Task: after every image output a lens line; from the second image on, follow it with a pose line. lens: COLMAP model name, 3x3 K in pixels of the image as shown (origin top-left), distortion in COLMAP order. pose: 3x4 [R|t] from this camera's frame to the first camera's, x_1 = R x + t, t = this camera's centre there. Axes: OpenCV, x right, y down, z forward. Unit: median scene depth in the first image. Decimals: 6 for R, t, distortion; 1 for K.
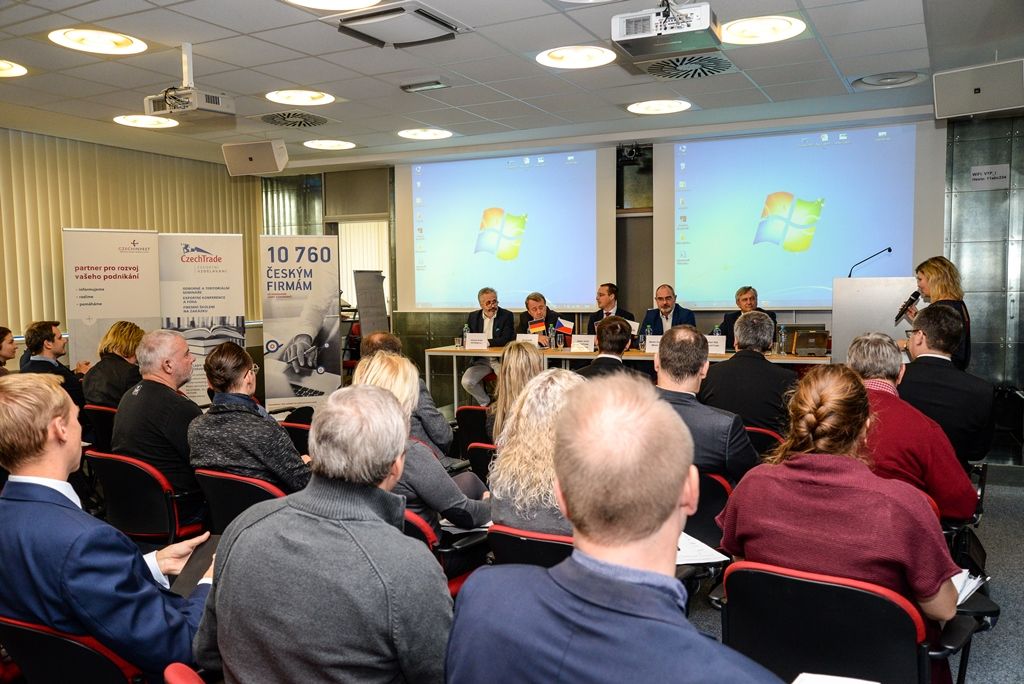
lens RADIAL K [[868.5, 0, 512.0], [0, 868.5, 342.0], [0, 0, 1]] dist [-0.004614, -0.001842]
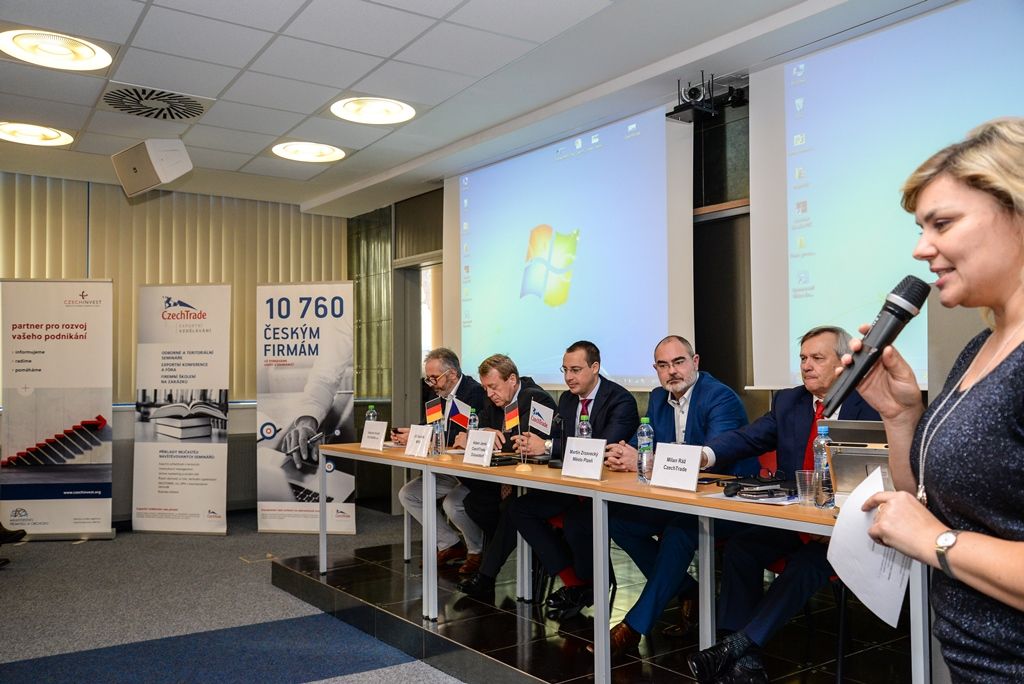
lens RADIAL K [[875.6, 0, 512.0], [0, 875.6, 342.0], [0, 0, 1]] dist [0.004060, 0.003150]
pose [[0.863496, -0.012306, -0.504206, 0.284566], [-0.037931, 0.995287, -0.089252, -0.011737], [0.502928, 0.096194, 0.858959, 0.451964]]
